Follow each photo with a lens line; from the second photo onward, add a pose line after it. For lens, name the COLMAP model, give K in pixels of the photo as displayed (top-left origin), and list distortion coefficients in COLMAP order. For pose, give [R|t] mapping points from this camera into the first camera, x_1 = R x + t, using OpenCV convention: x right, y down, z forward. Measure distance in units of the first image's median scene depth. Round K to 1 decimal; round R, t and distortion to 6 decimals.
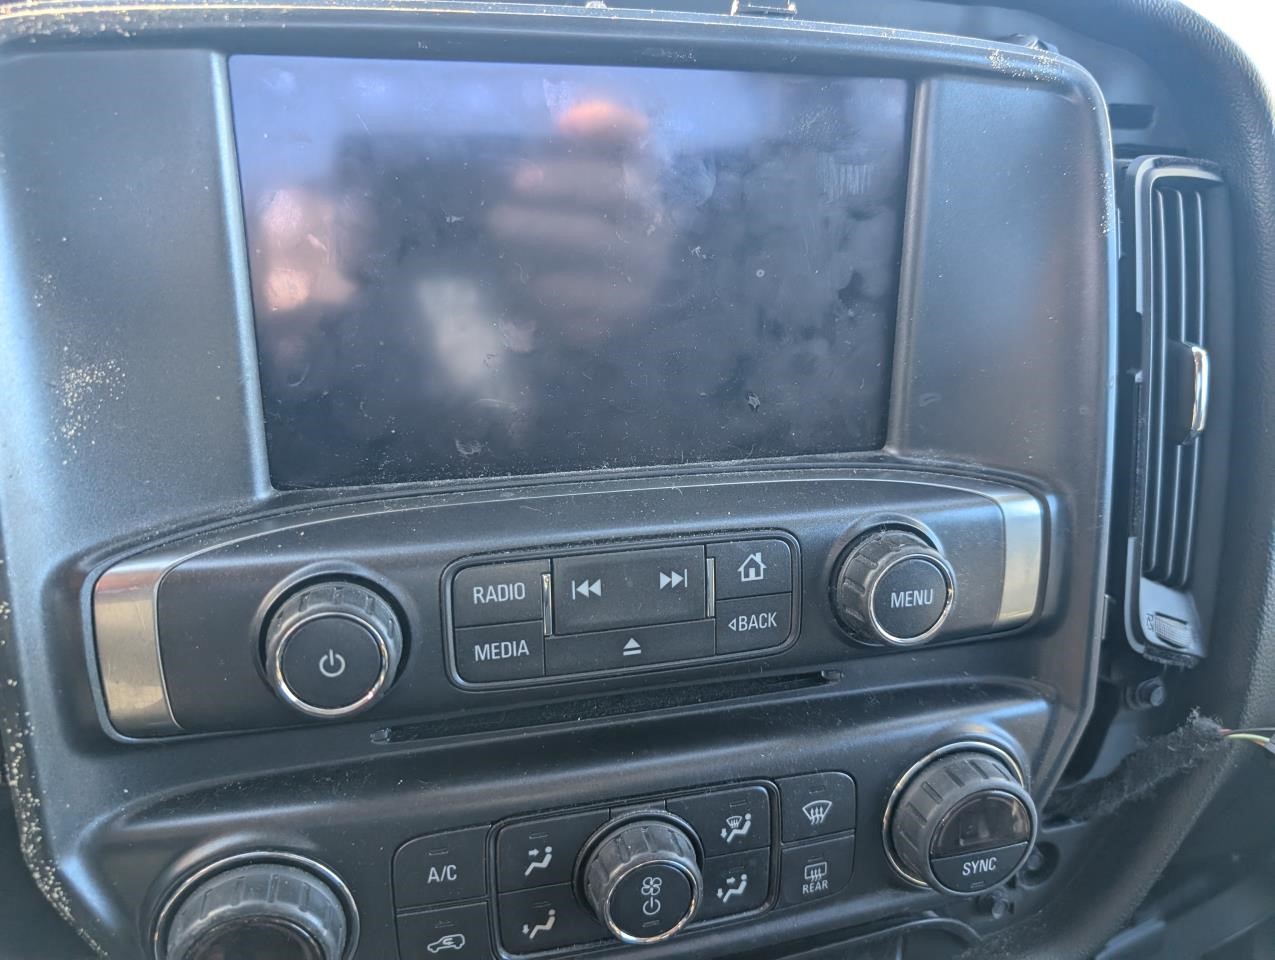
lens RADIAL K [[879.9, 0, 639.4], [0, 879.9, 472.7], [0, 0, 1]] dist [-0.037539, 0.006174]
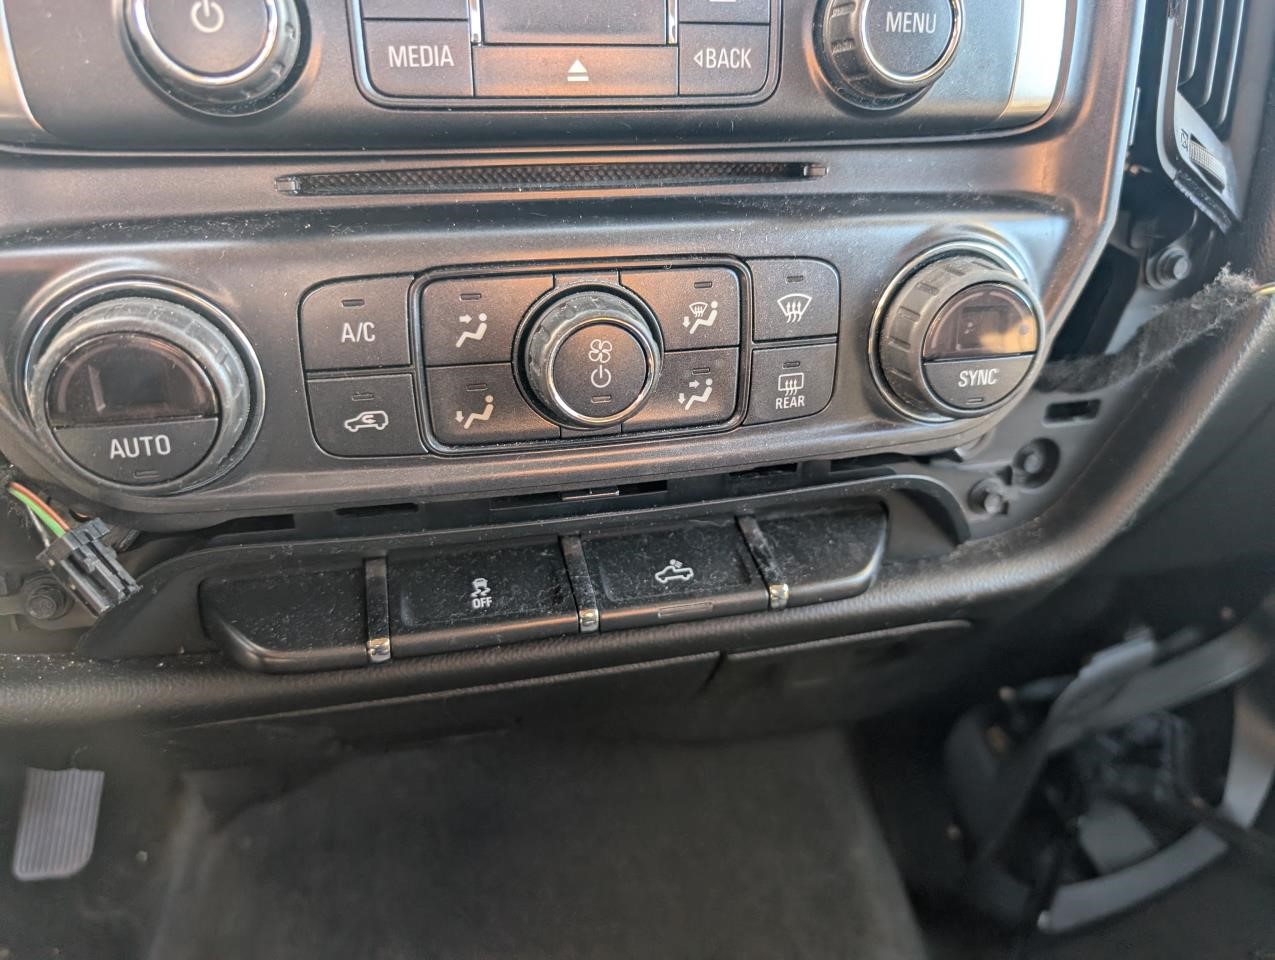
lens RADIAL K [[879.9, 0, 631.8], [0, 879.9, 490.1], [0, 0, 1]] dist [-0.037539, 0.006174]
pose [[0.999989, 0.004085, -0.002183, 0.044042], [-0.003741, 0.990242, 0.139308, 0.451142], [0.002731, -0.139298, 0.990247, 0.106812]]
